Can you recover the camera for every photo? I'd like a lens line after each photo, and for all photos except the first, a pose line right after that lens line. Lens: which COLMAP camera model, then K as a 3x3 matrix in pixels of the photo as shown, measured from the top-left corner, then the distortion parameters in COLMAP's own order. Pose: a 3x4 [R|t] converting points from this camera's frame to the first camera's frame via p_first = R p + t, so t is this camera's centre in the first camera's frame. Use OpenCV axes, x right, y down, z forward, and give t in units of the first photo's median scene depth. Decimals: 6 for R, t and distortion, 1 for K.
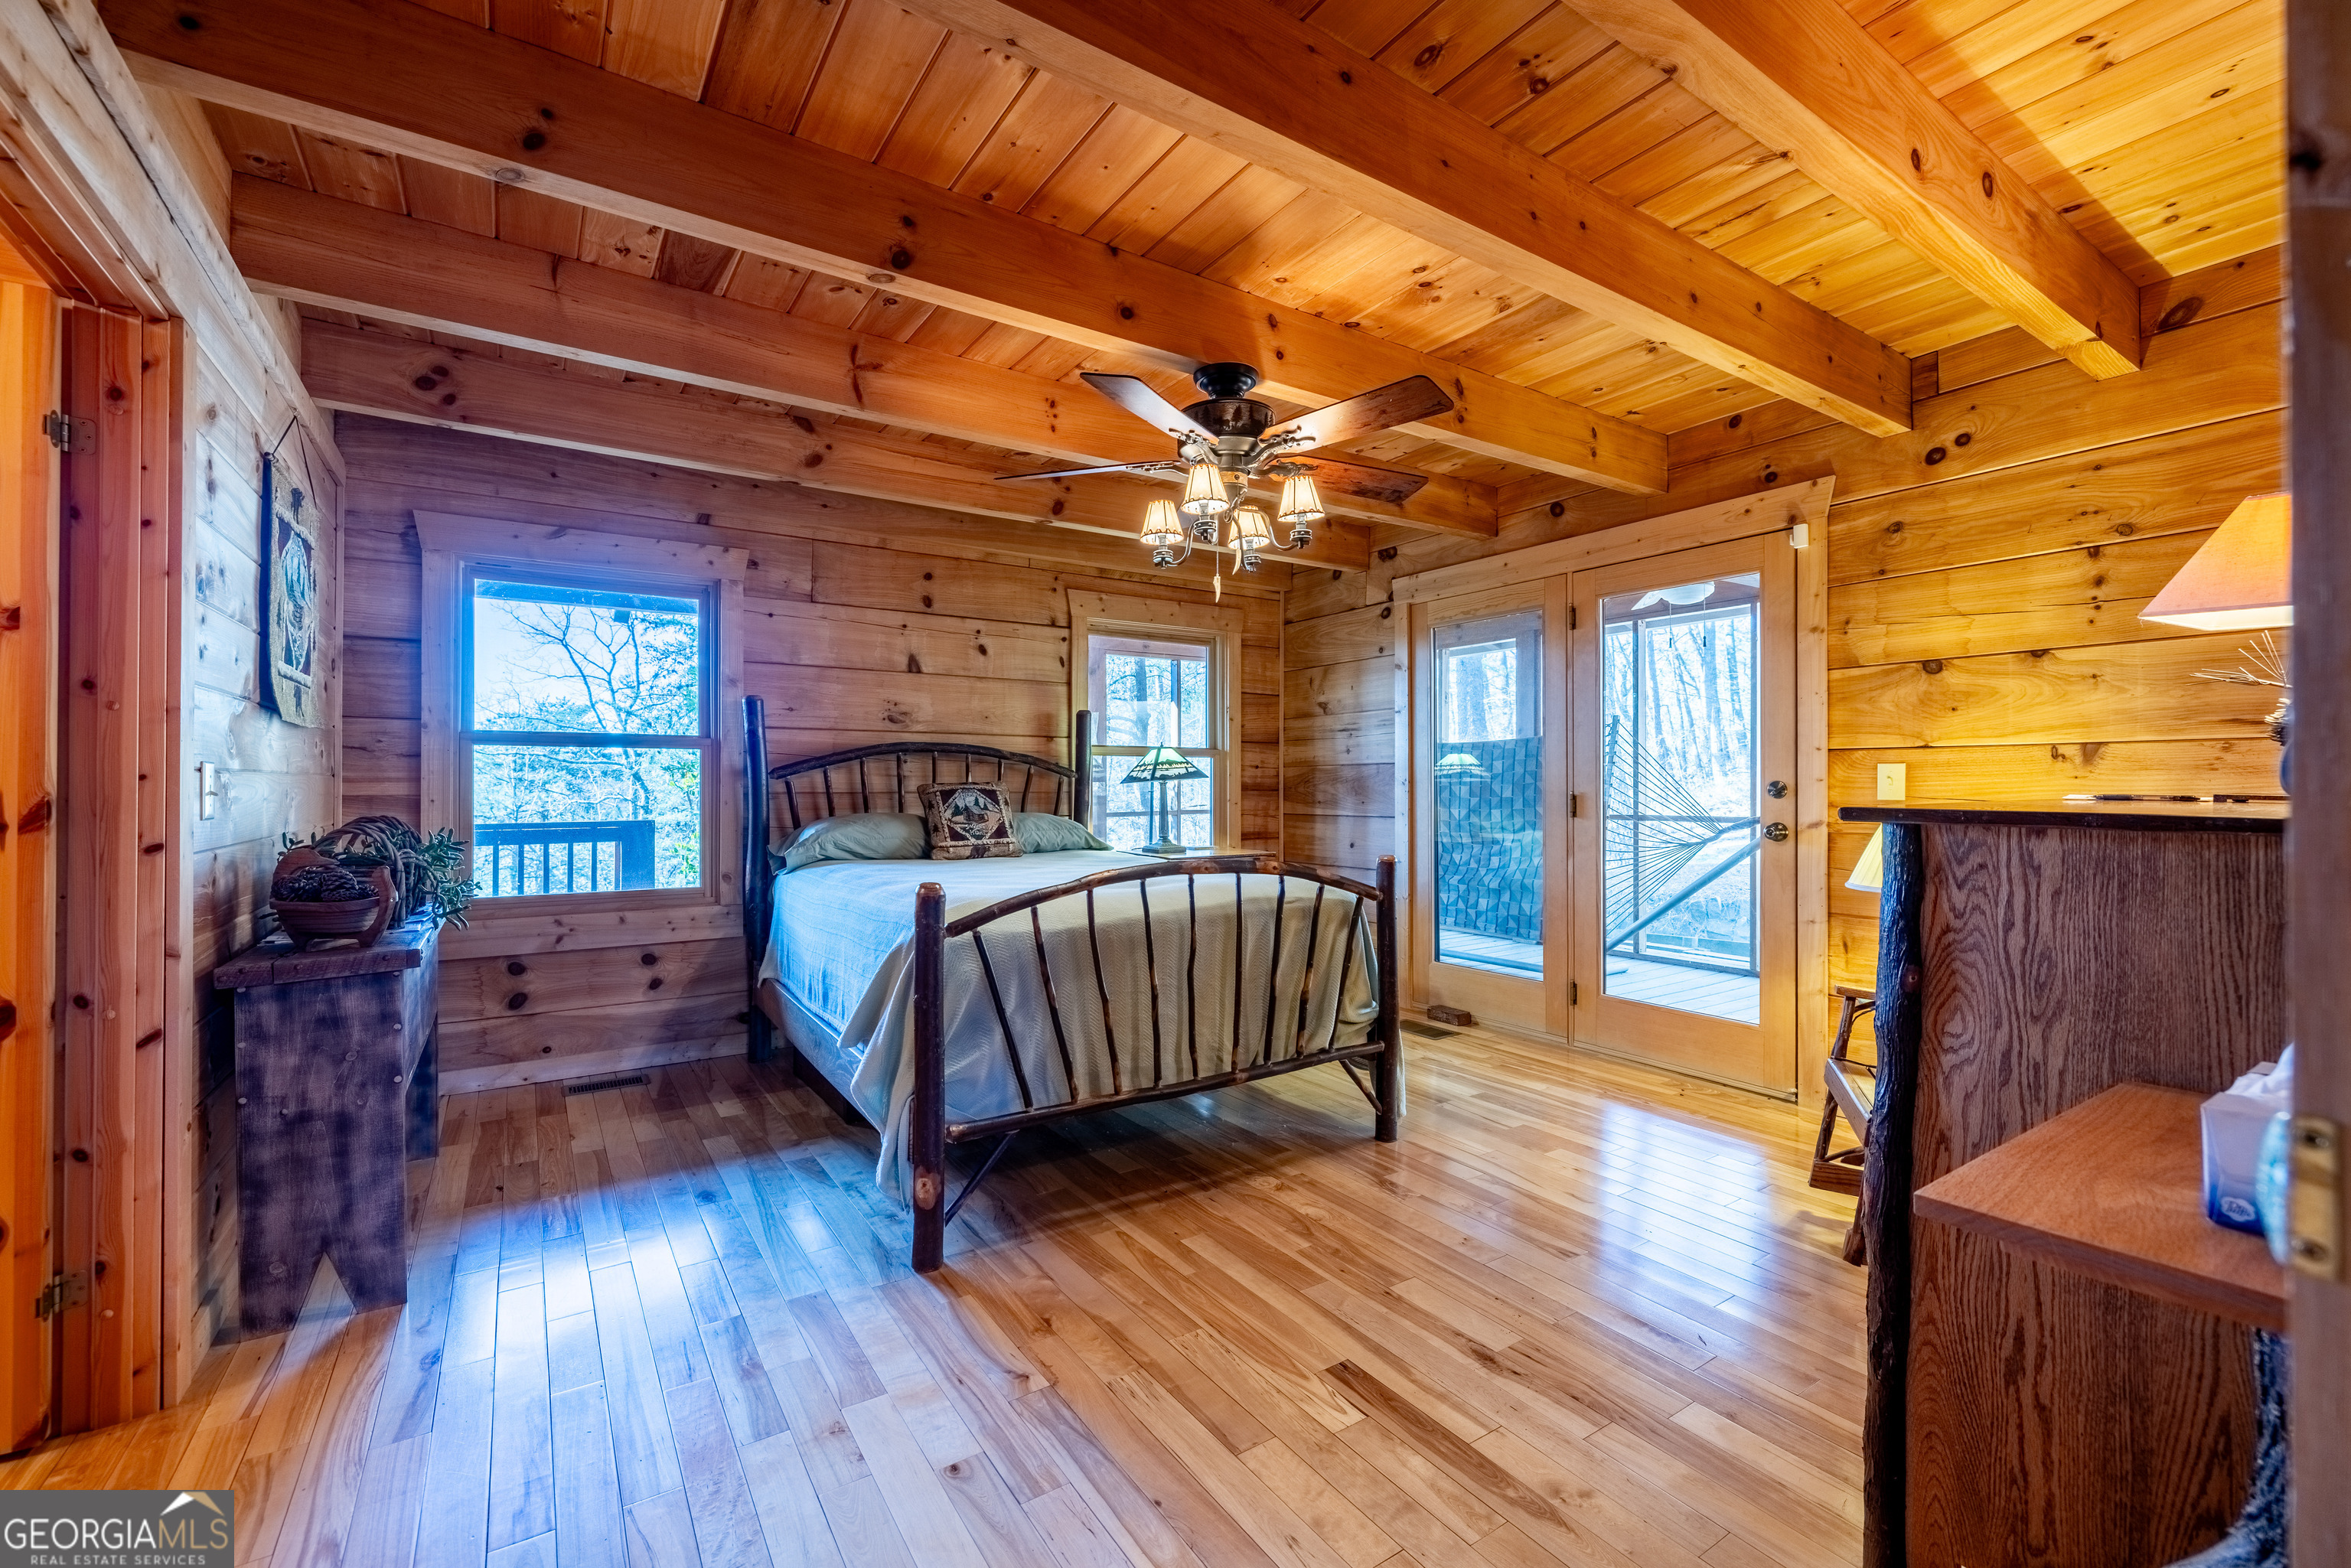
lens RADIAL K [[970.2, 0, 1158.0], [0, 970.2, 784.6], [0, 0, 1]] dist [0.003680, -0.000661]
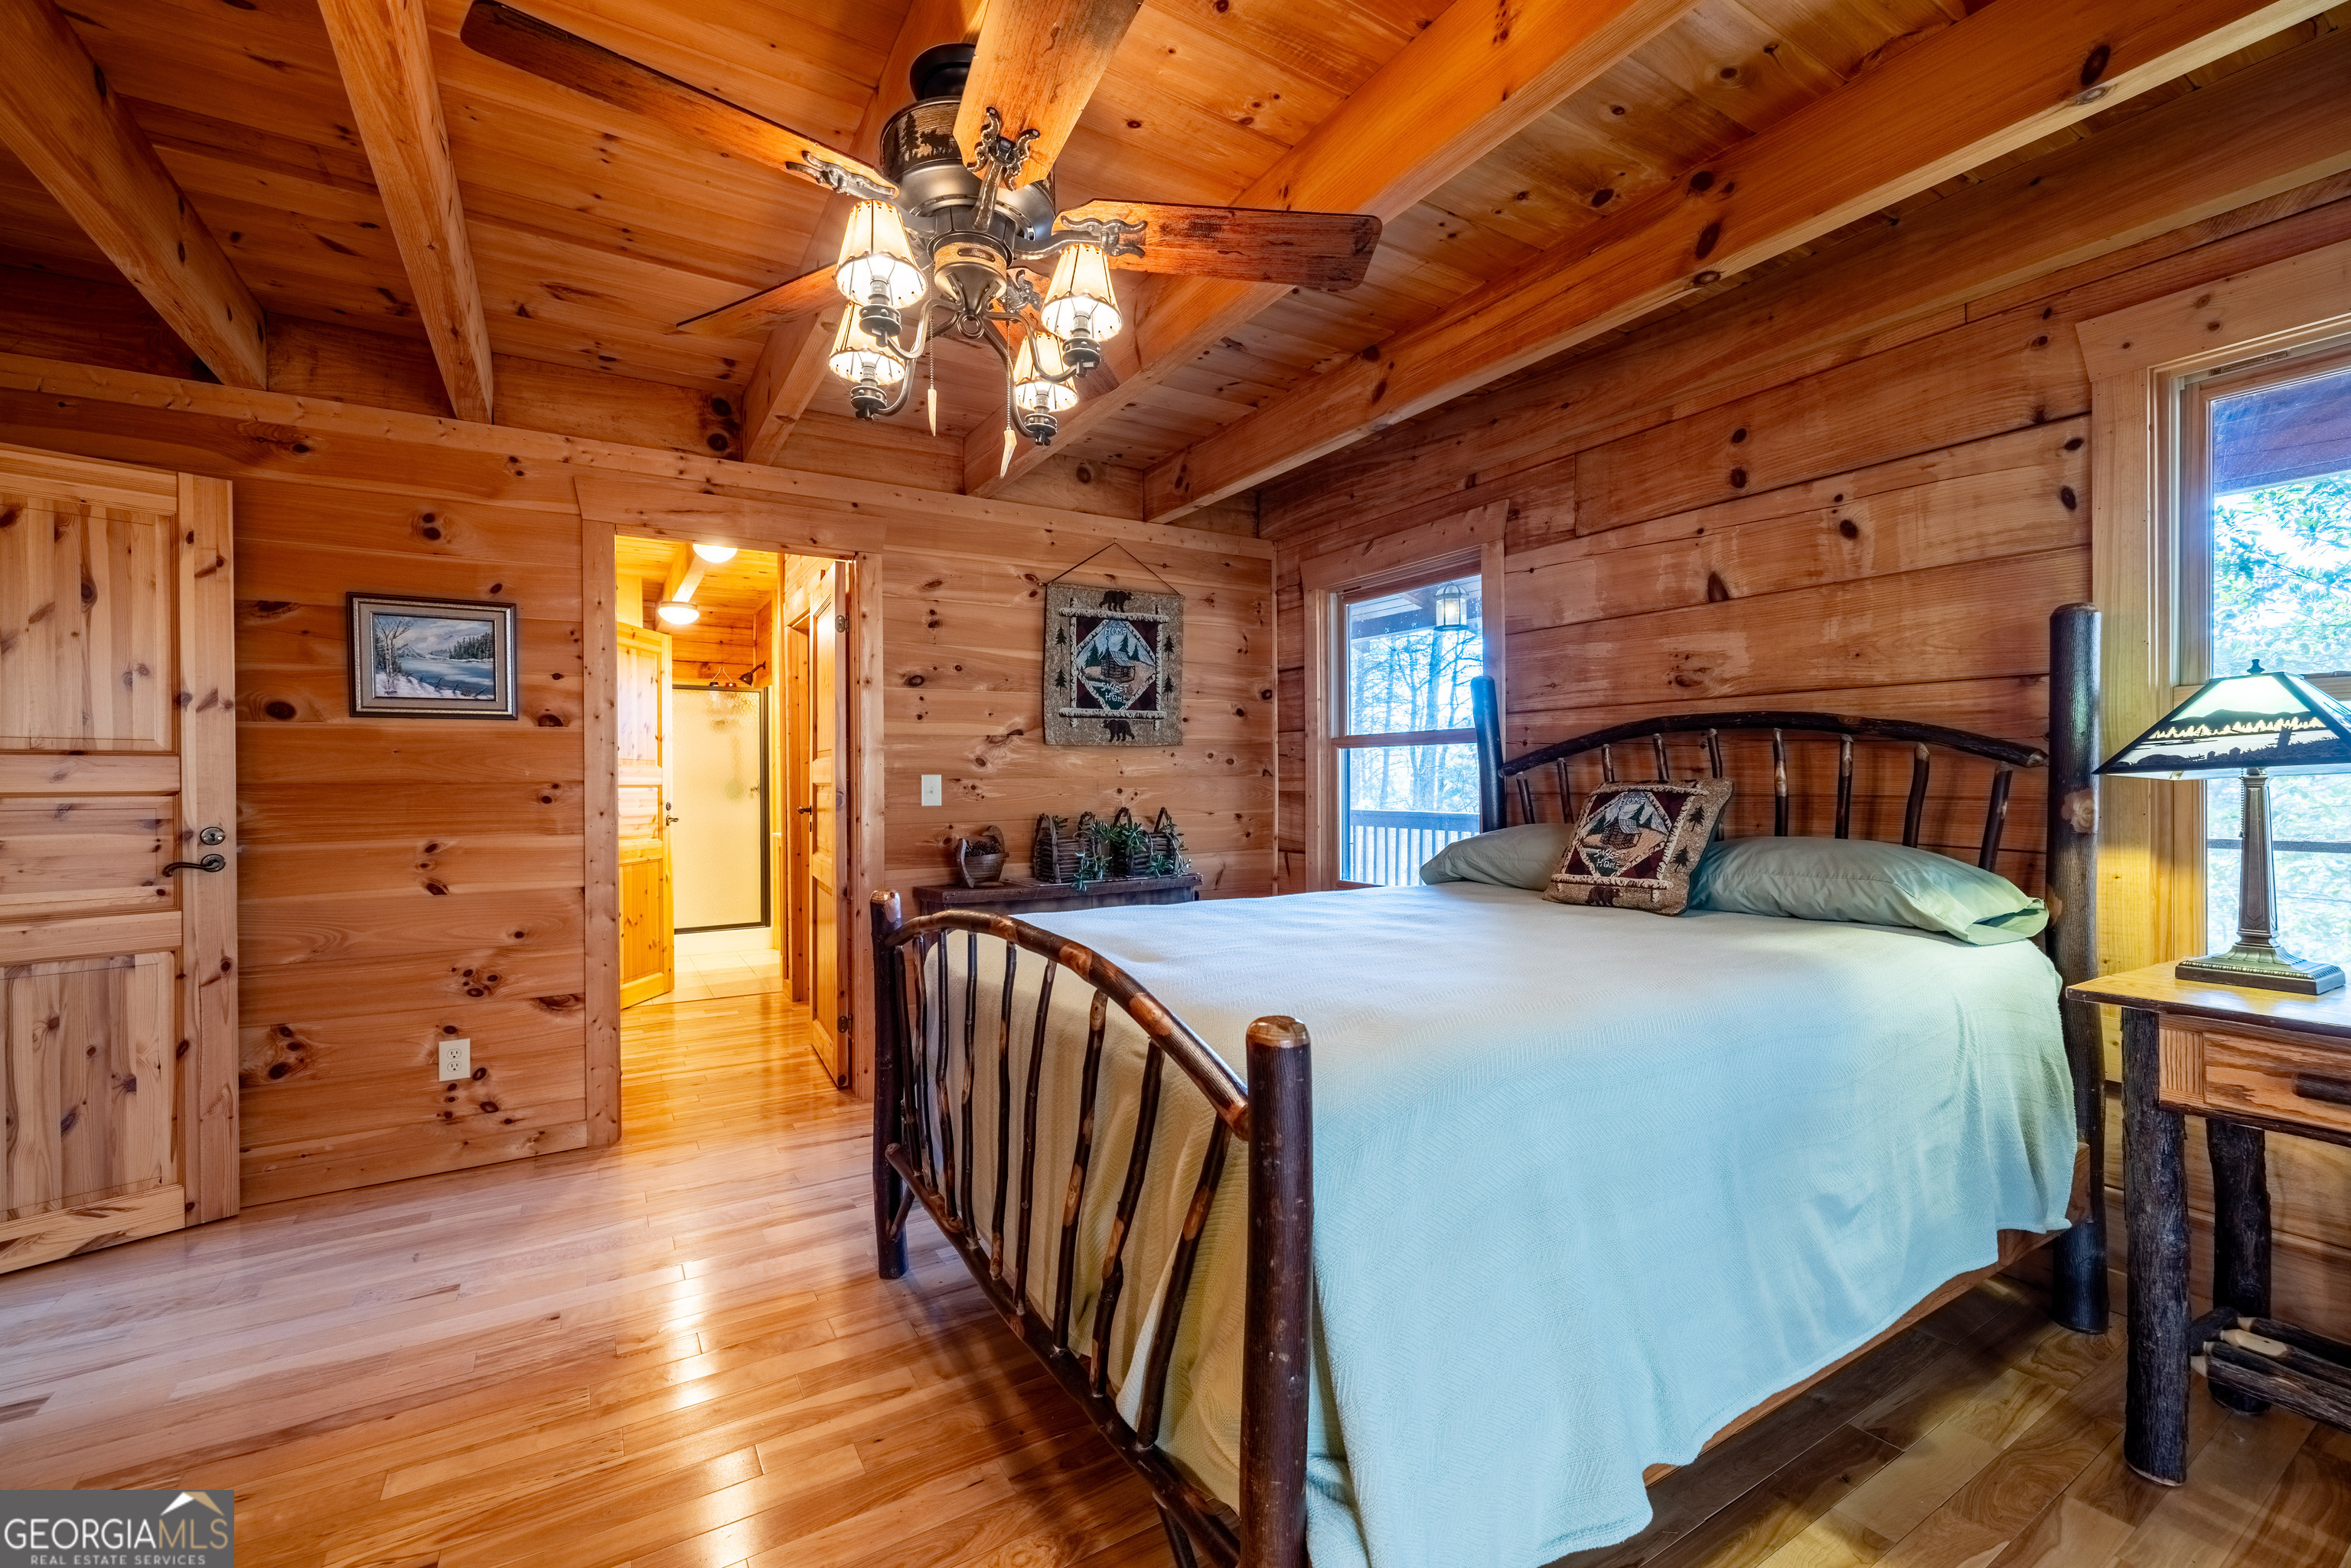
lens RADIAL K [[975.8, 0, 1162.3], [0, 975.8, 785.4], [0, 0, 1]] dist [-0.001113, 0.000122]
pose [[-0.035734, 0.005758, -0.999345, 0.404849], [0.006726, 0.999962, 0.005521, -0.004261], [0.999339, -0.006524, -0.035771, 0.707580]]
